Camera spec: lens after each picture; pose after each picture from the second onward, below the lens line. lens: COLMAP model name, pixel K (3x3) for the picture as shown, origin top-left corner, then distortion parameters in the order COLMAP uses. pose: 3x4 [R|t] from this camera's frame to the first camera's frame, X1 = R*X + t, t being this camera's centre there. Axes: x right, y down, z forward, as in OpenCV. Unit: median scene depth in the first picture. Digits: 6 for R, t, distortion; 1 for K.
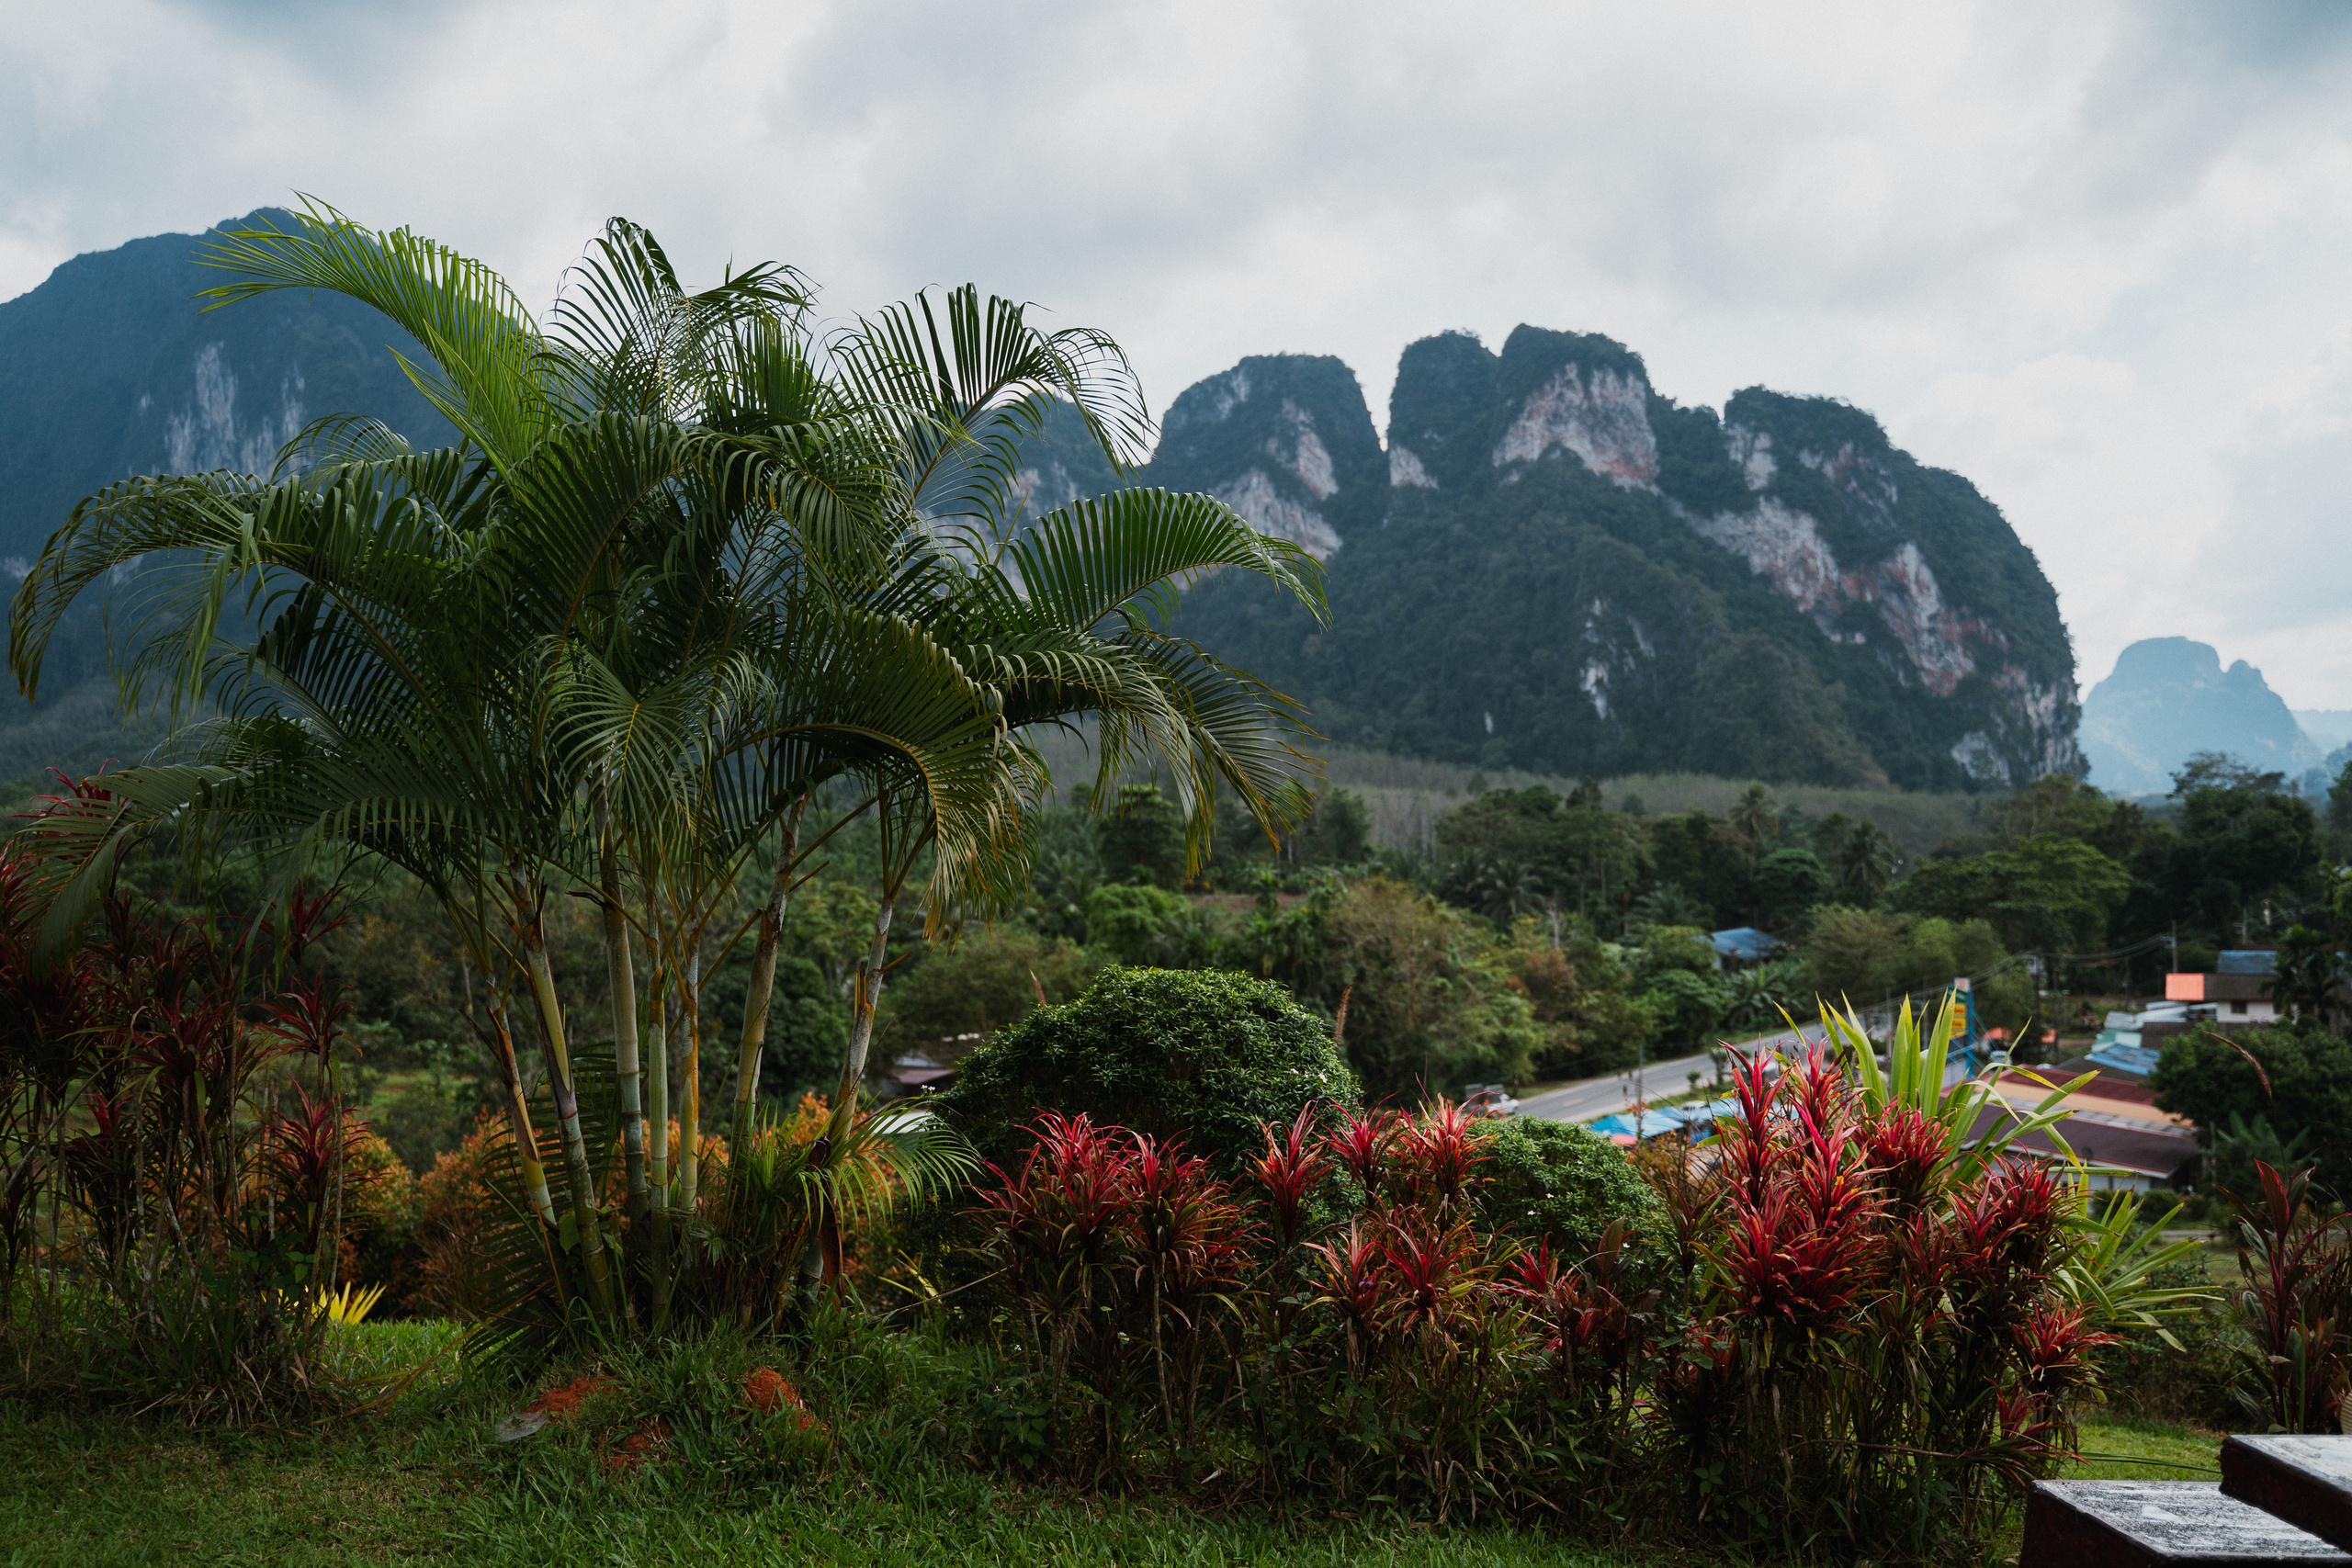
lens RADIAL K [[2156.2, 0, 1177.3], [0, 2156.2, 781.0], [0, 0, 1]] dist [-0.024476, 0.000000]
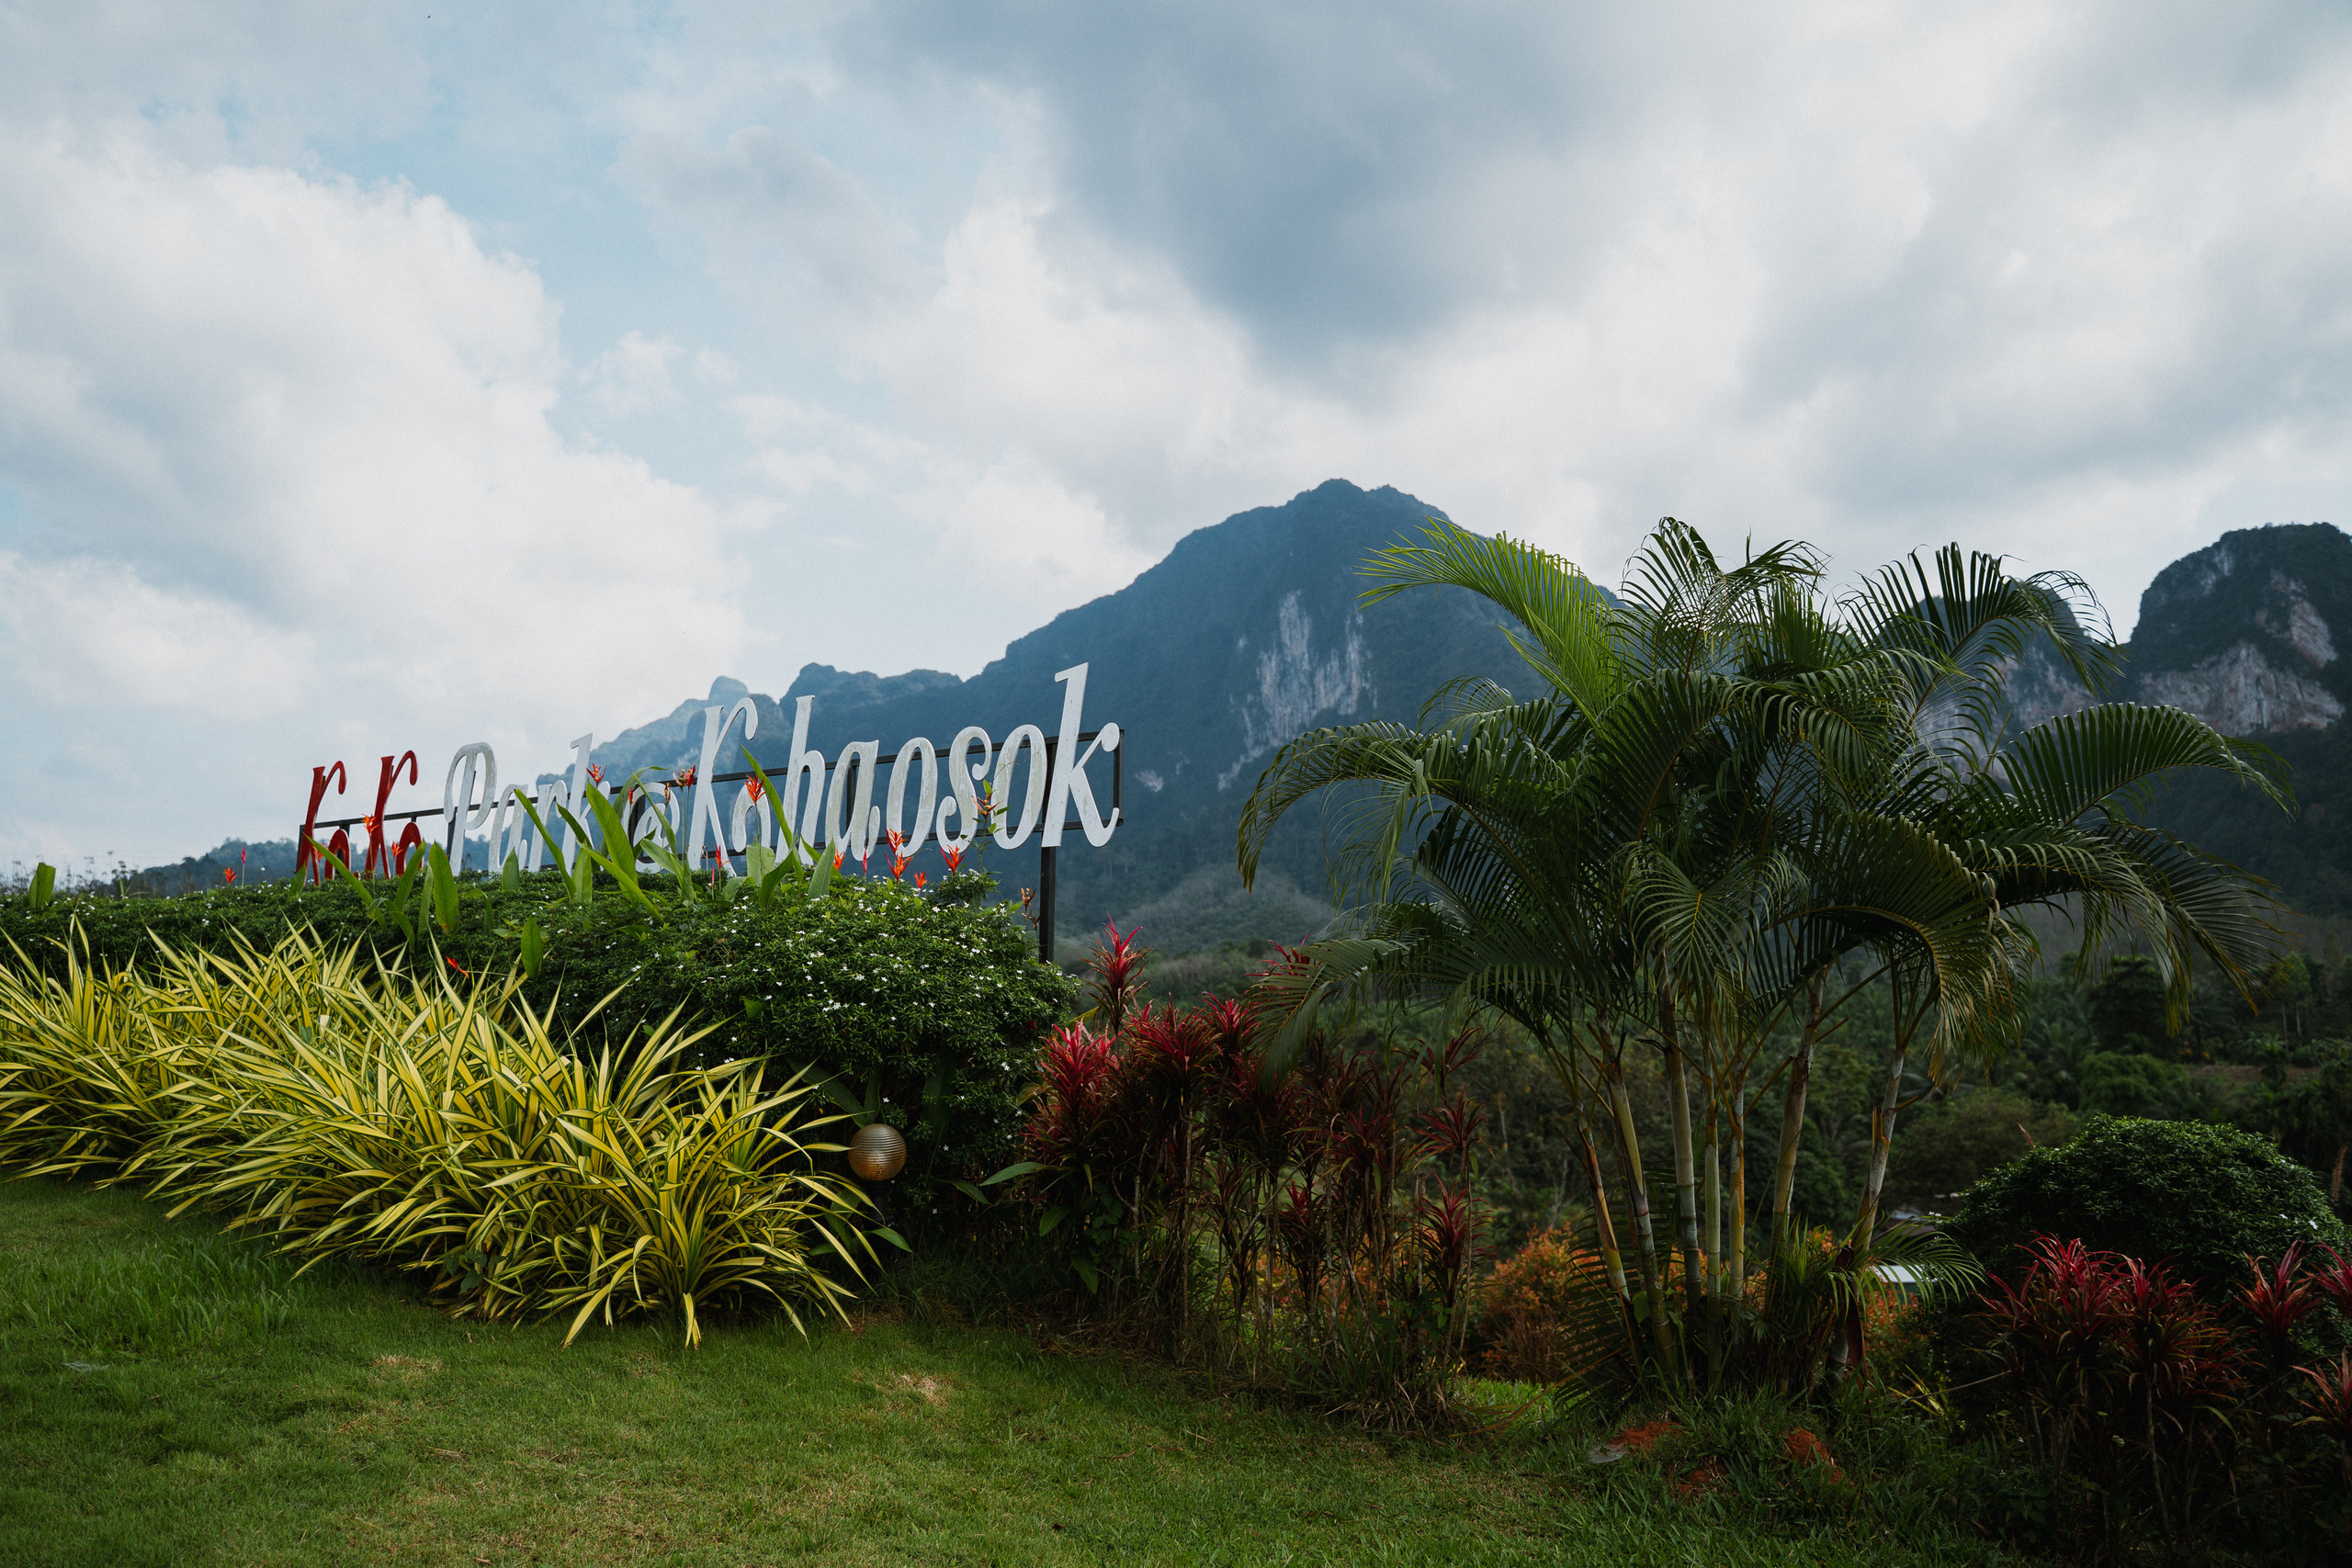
lens RADIAL K [[1935.8, 0, 1153.5], [0, 1935.8, 764.1], [0, 0, 1]] dist [-0.106514, 0.076921]
pose [[0.880771, -0.038518, -0.471974, 0.007961], [-0.007248, 0.995473, -0.094767, -0.000730], [0.473487, 0.086889, 0.876504, -0.154179]]
